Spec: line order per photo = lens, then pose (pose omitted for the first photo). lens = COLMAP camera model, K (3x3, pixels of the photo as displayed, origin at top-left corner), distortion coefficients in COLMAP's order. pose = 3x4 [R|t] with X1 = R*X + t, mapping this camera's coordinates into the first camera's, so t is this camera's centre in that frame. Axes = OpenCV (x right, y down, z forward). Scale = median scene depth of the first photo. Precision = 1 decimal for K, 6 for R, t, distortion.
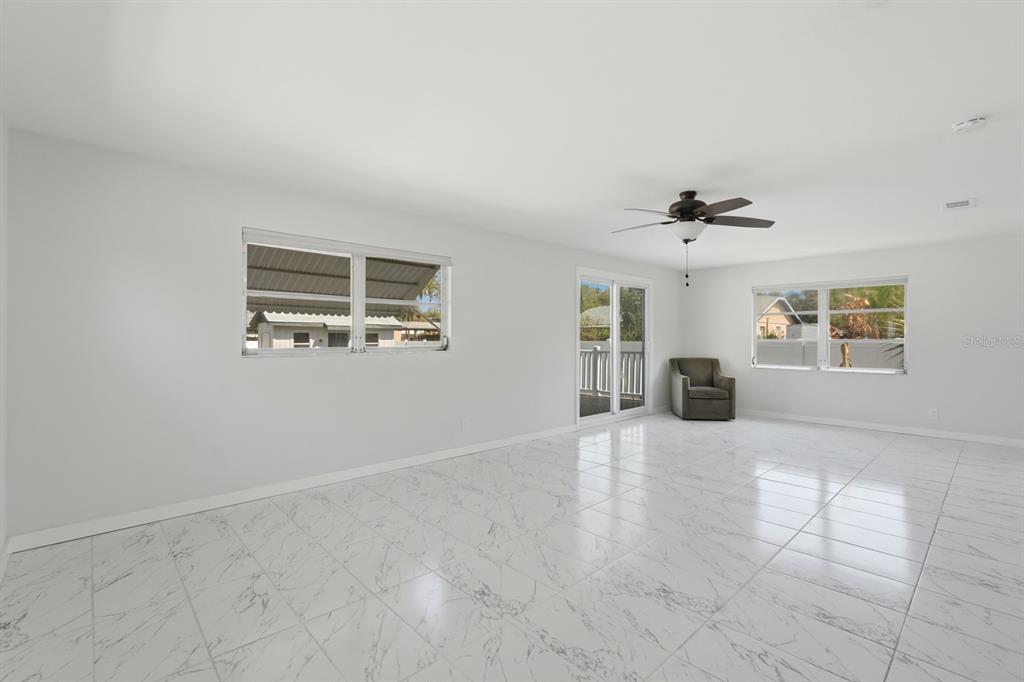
lens RADIAL K [[456.5, 0, 511.1], [0, 456.5, 338.8], [0, 0, 1]] dist [-0.007852, 0.004475]
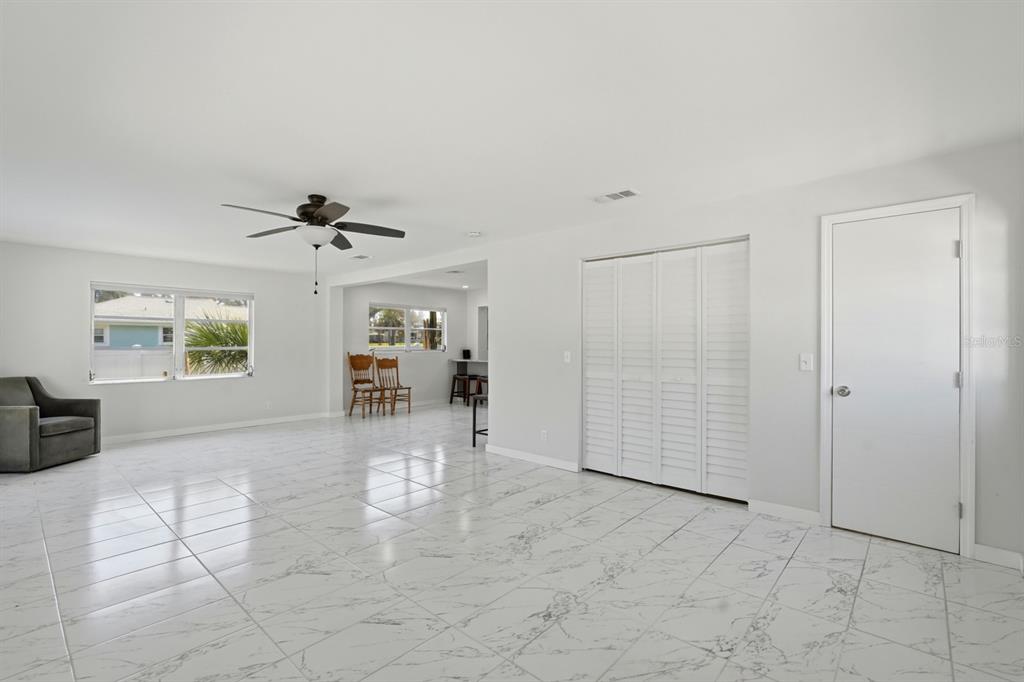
lens RADIAL K [[456.5, 0, 510.6], [0, 456.5, 338.4], [0, 0, 1]] dist [-0.007852, 0.004475]
pose [[-0.076804, 0.010824, 0.996987, -0.547902], [0.001357, 0.999941, -0.010751, -0.010806], [-0.997045, 0.000527, -0.076814, 0.615036]]
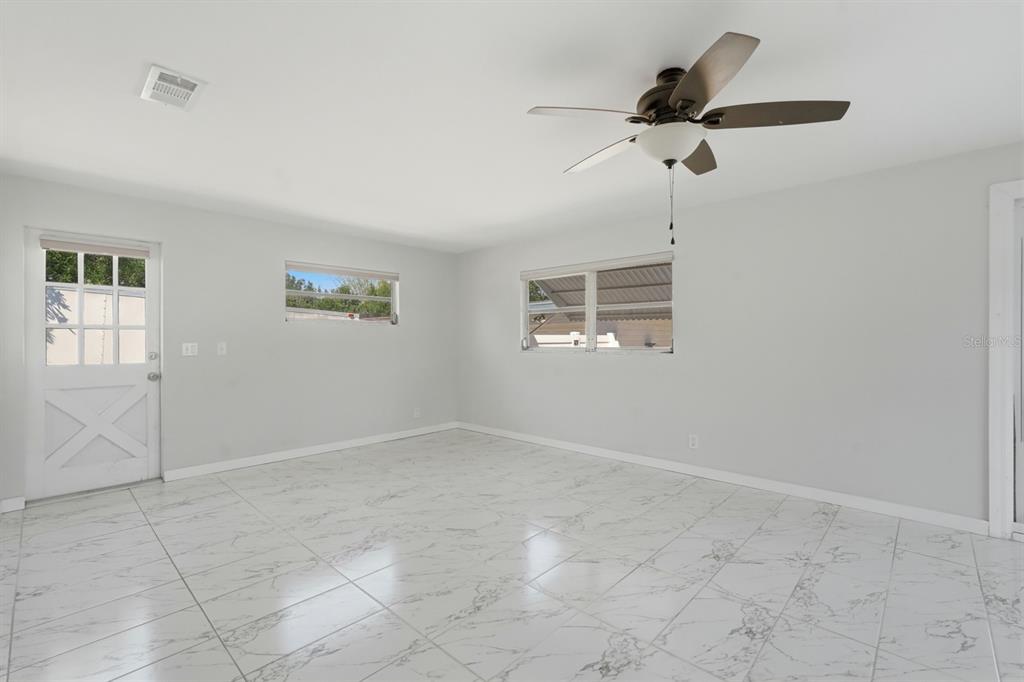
lens RADIAL K [[456.5, 0, 514.3], [0, 456.5, 342.2], [0, 0, 1]] dist [-0.007852, 0.004475]
pose [[0.058625, 0.004301, -0.998271, 0.851457], [0.002112, 0.999988, 0.004432, -0.000059], [0.998278, -0.002368, 0.058616, 0.715407]]
